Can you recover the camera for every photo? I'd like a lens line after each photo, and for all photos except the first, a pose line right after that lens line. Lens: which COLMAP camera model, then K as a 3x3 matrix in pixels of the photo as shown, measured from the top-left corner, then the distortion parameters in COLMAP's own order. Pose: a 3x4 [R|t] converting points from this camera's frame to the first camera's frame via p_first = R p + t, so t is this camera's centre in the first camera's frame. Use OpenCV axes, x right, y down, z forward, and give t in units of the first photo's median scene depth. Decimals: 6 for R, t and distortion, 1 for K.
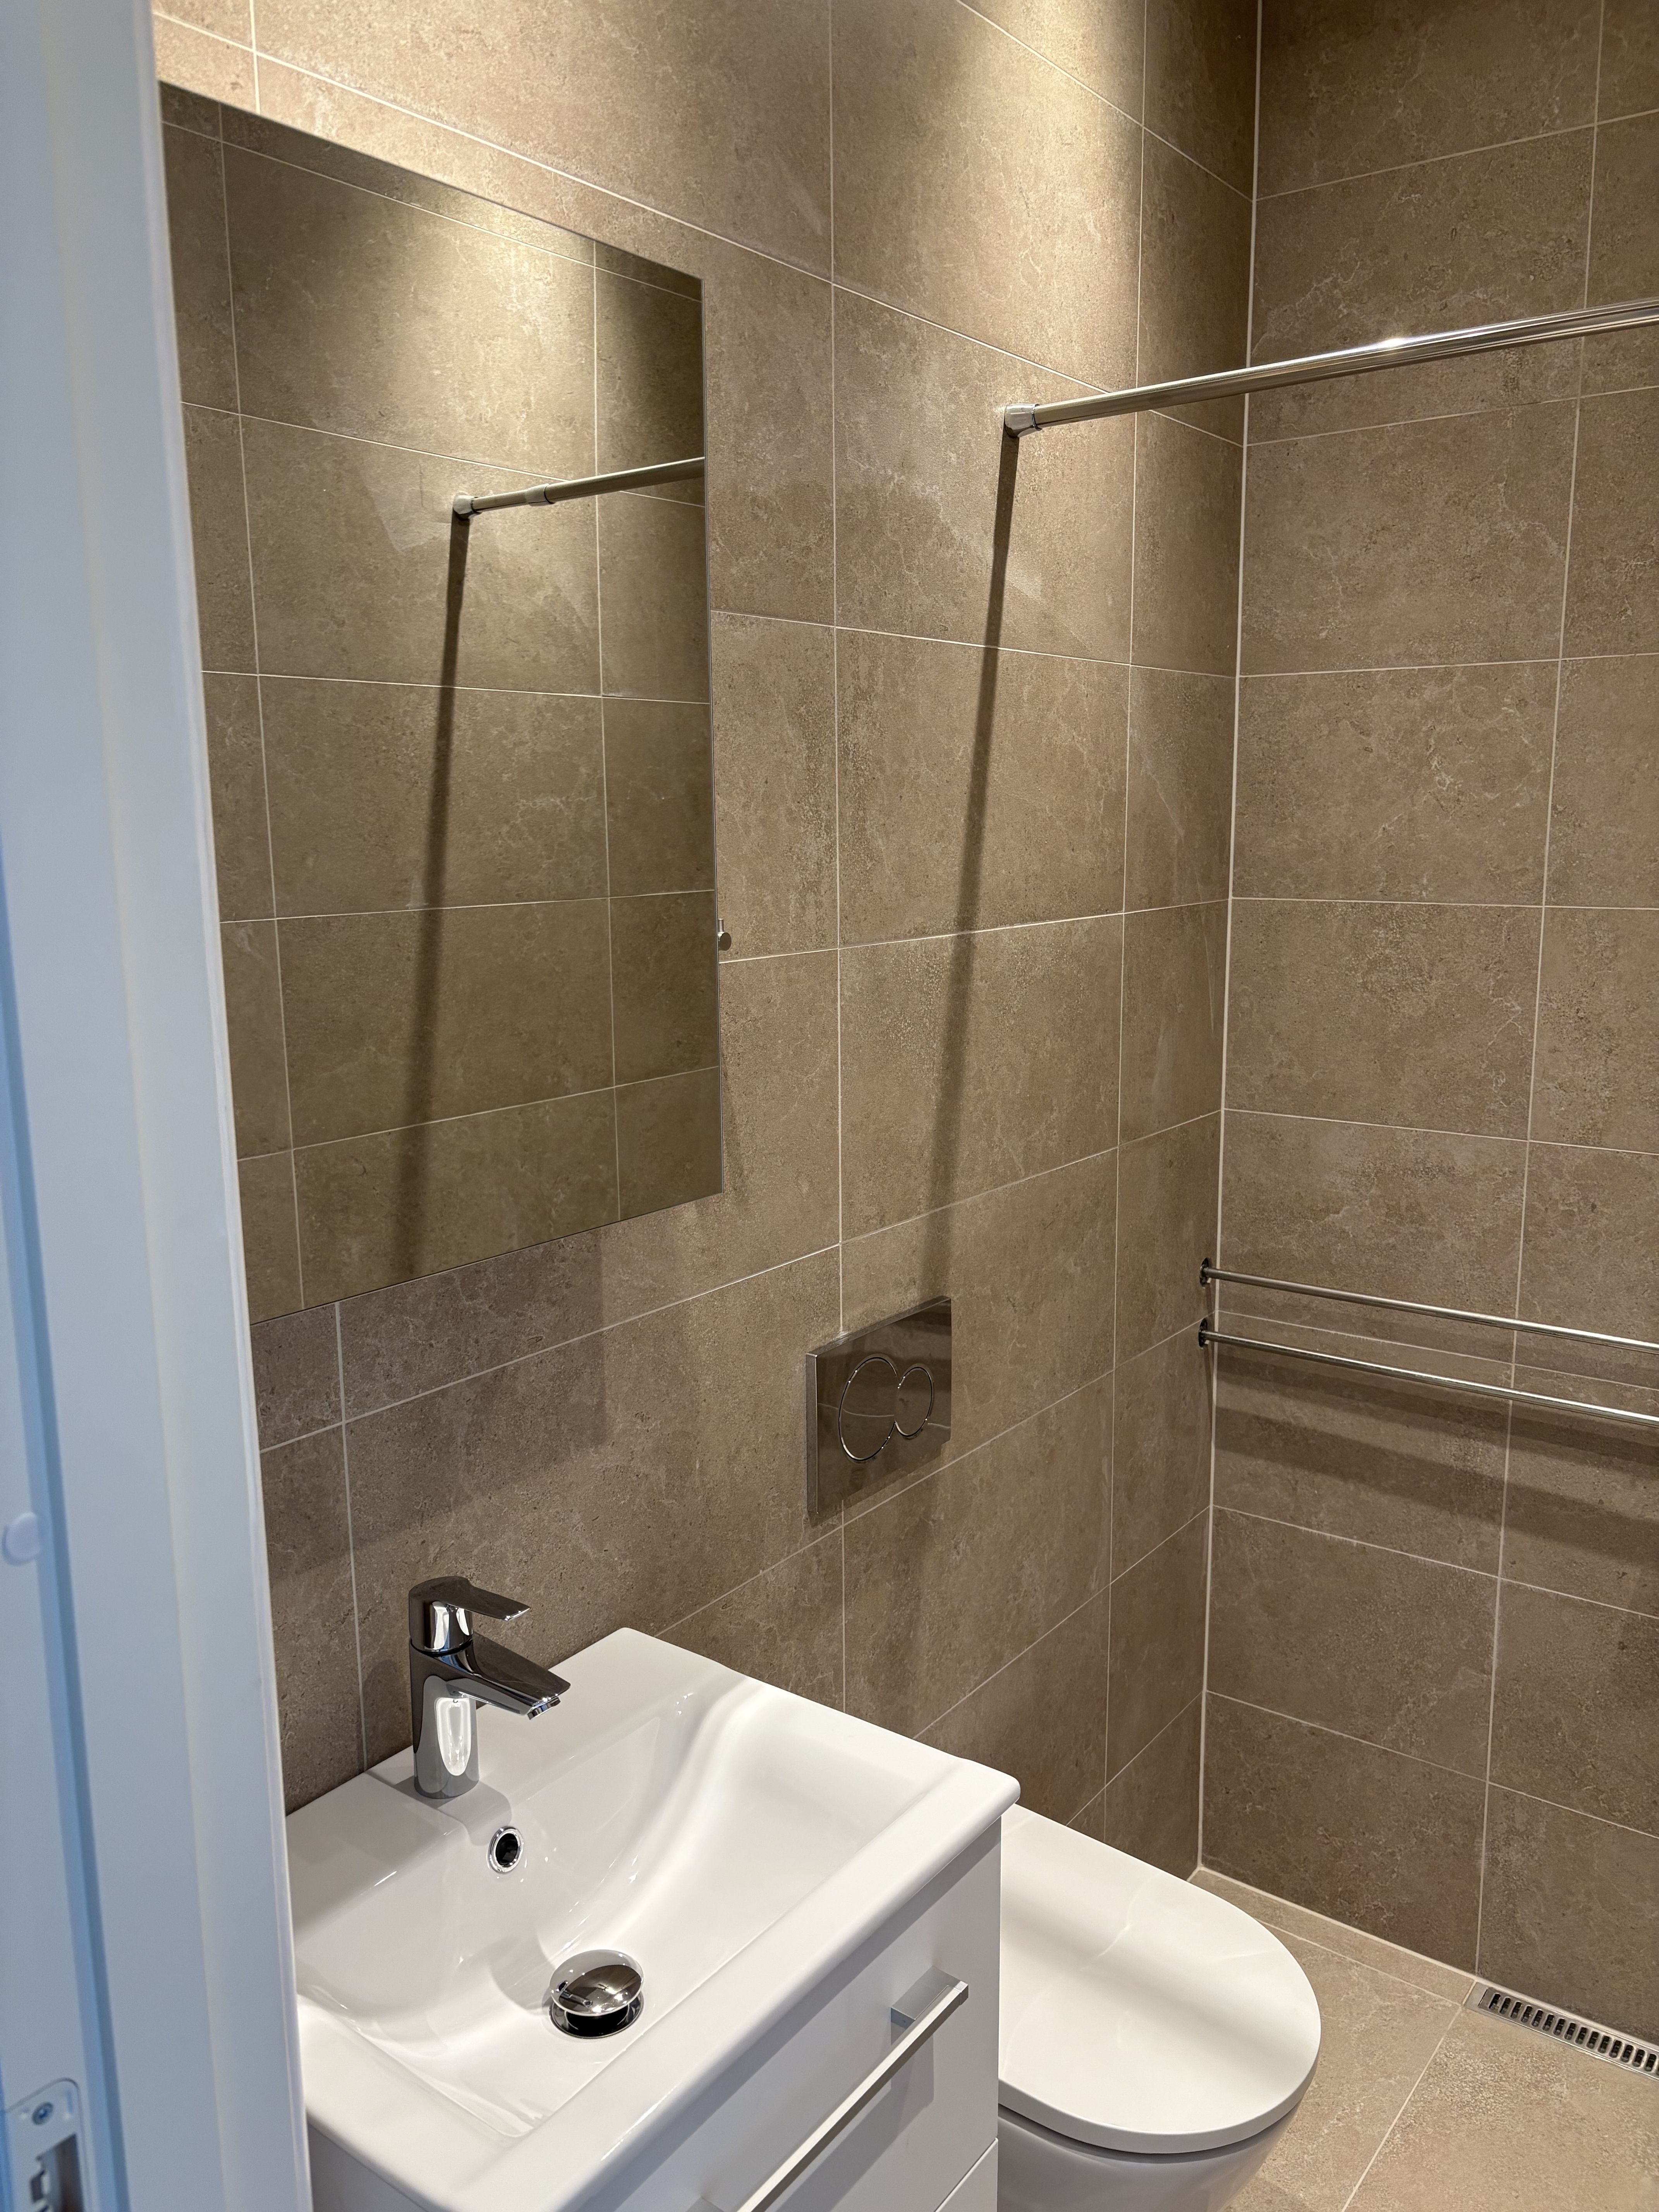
lens RADIAL K [[1627.6, 0, 943.7], [0, 1627.6, 1113.0], [0, 0, 1]] dist [0.121982, -0.140609]
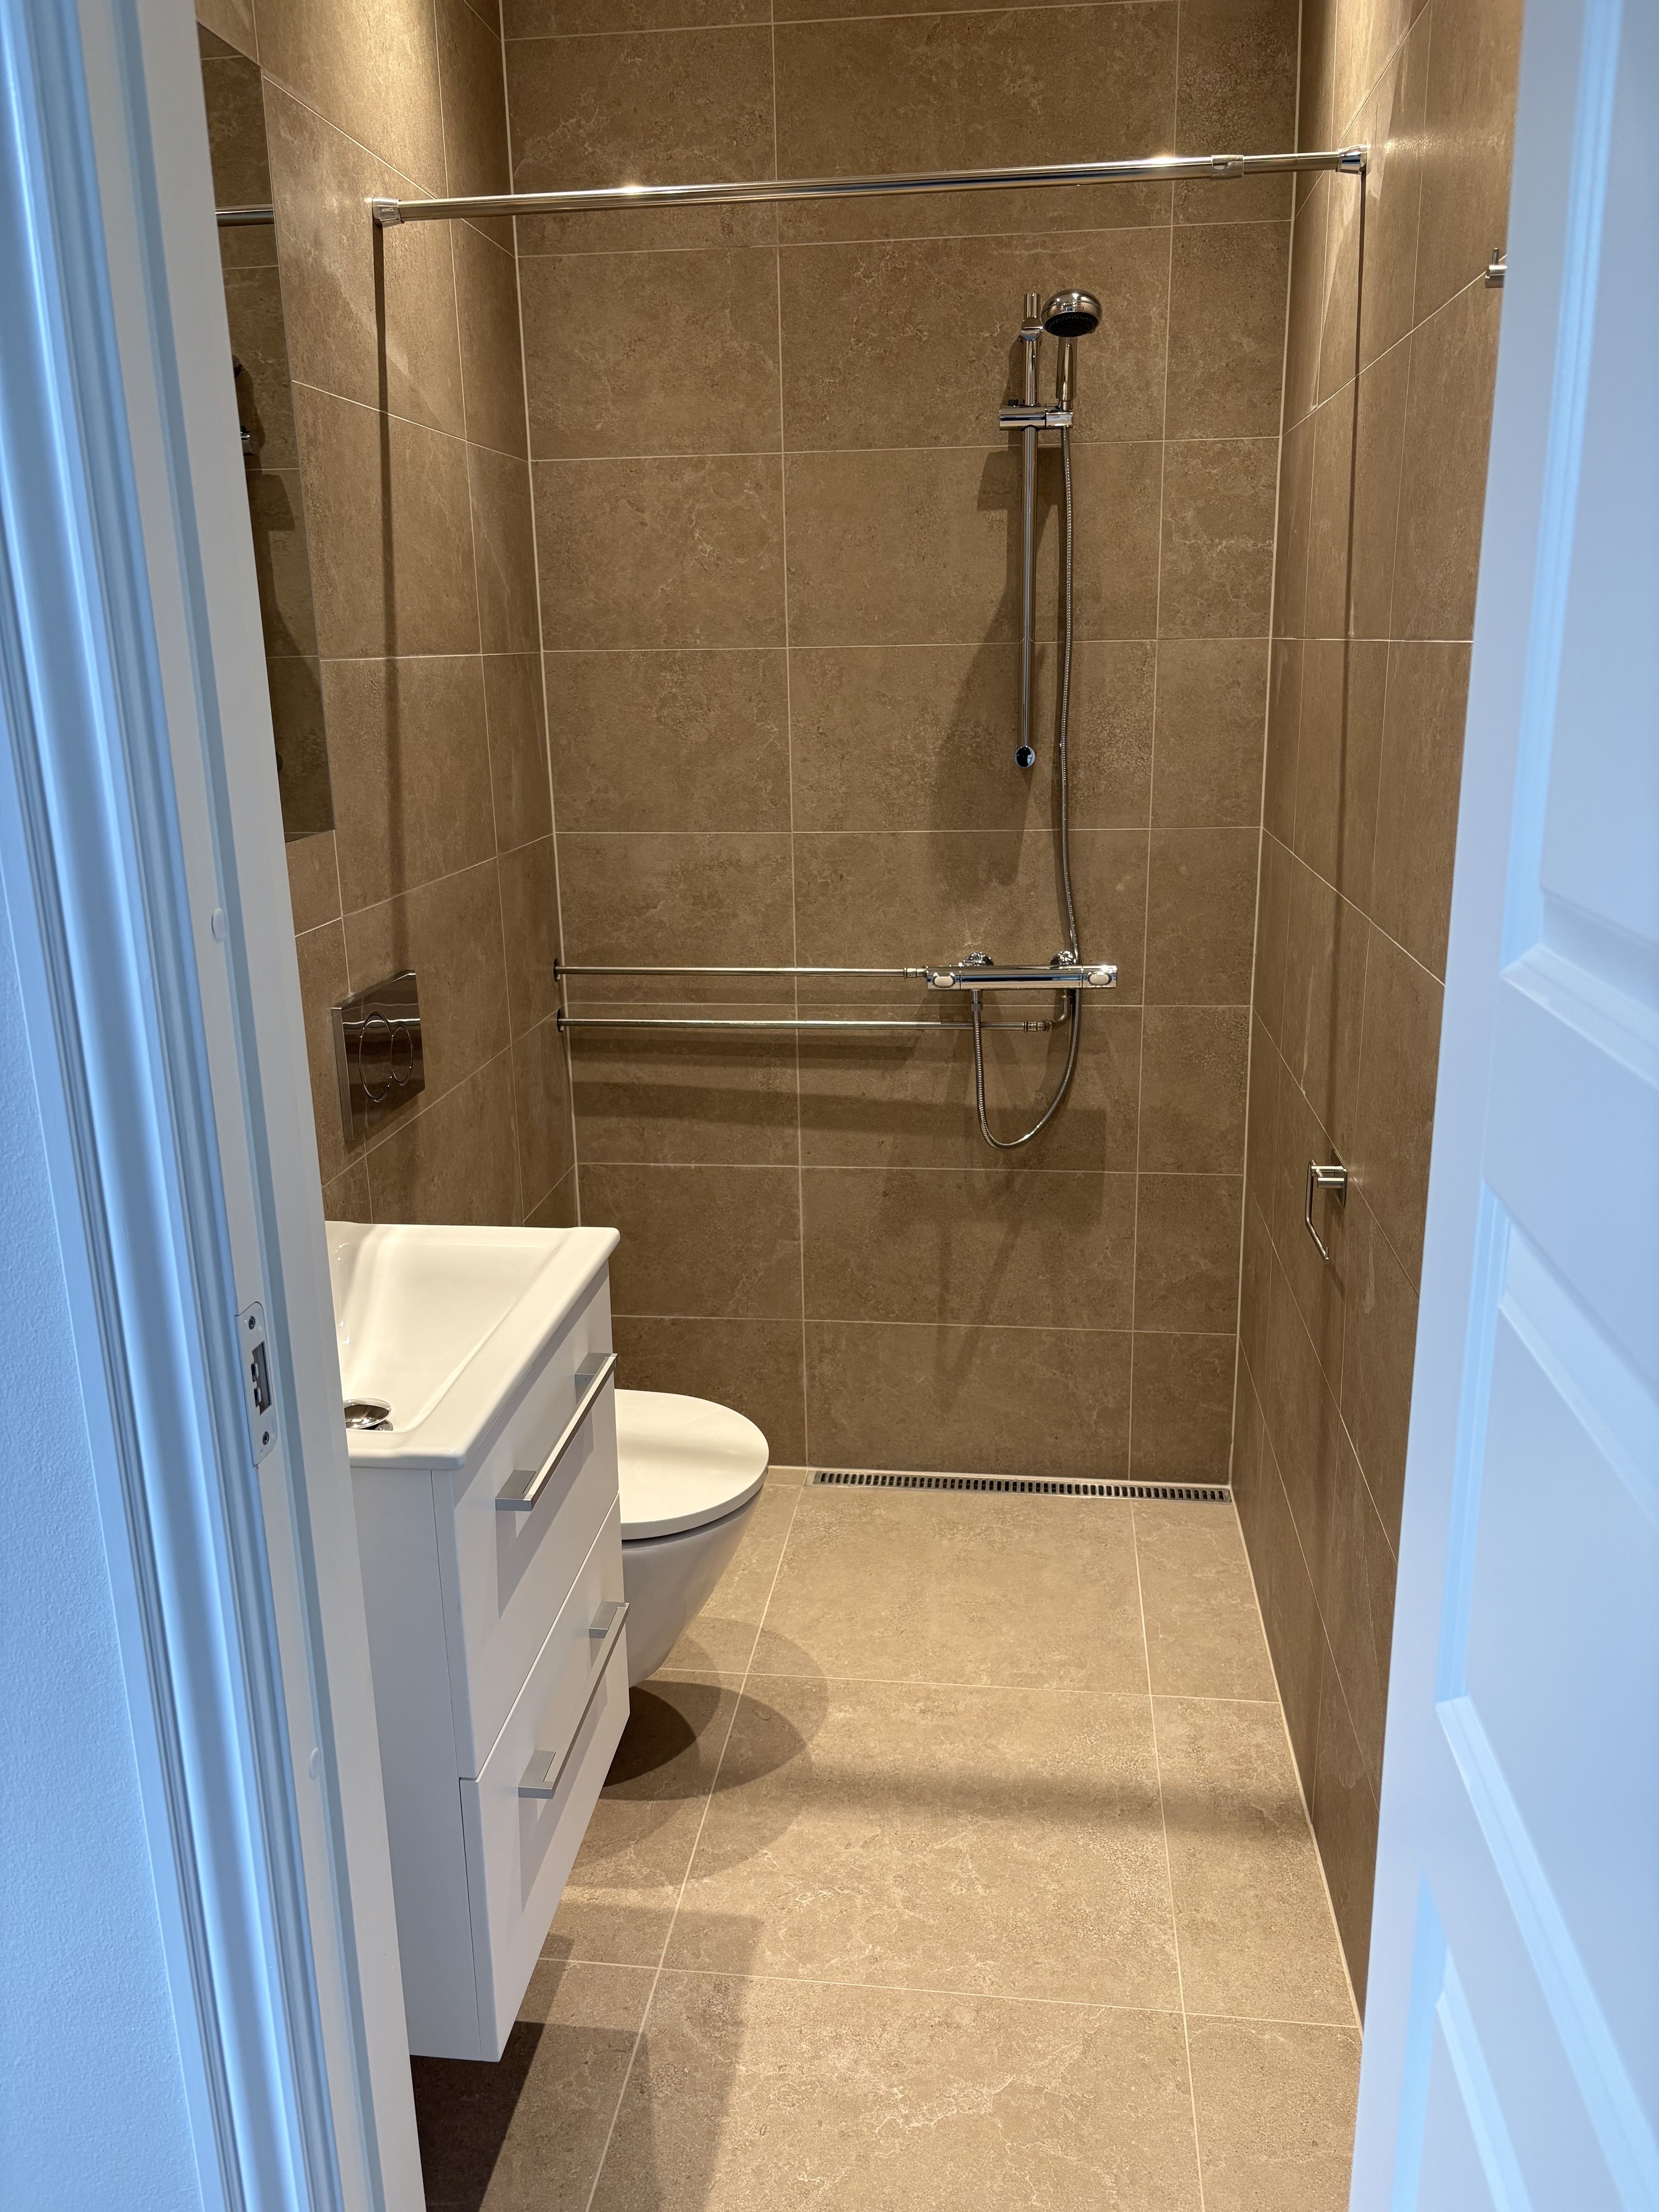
lens RADIAL K [[1654.0, 0, 829.5], [0, 1654.0, 1106.0], [0, 0, 1]] dist [0.060882, 0.009358]
pose [[0.881354, -0.140654, 0.451034, -0.251067], [0.106305, 0.989215, 0.100757, 0.103991], [-0.460341, -0.040856, 0.886801, -0.205127]]
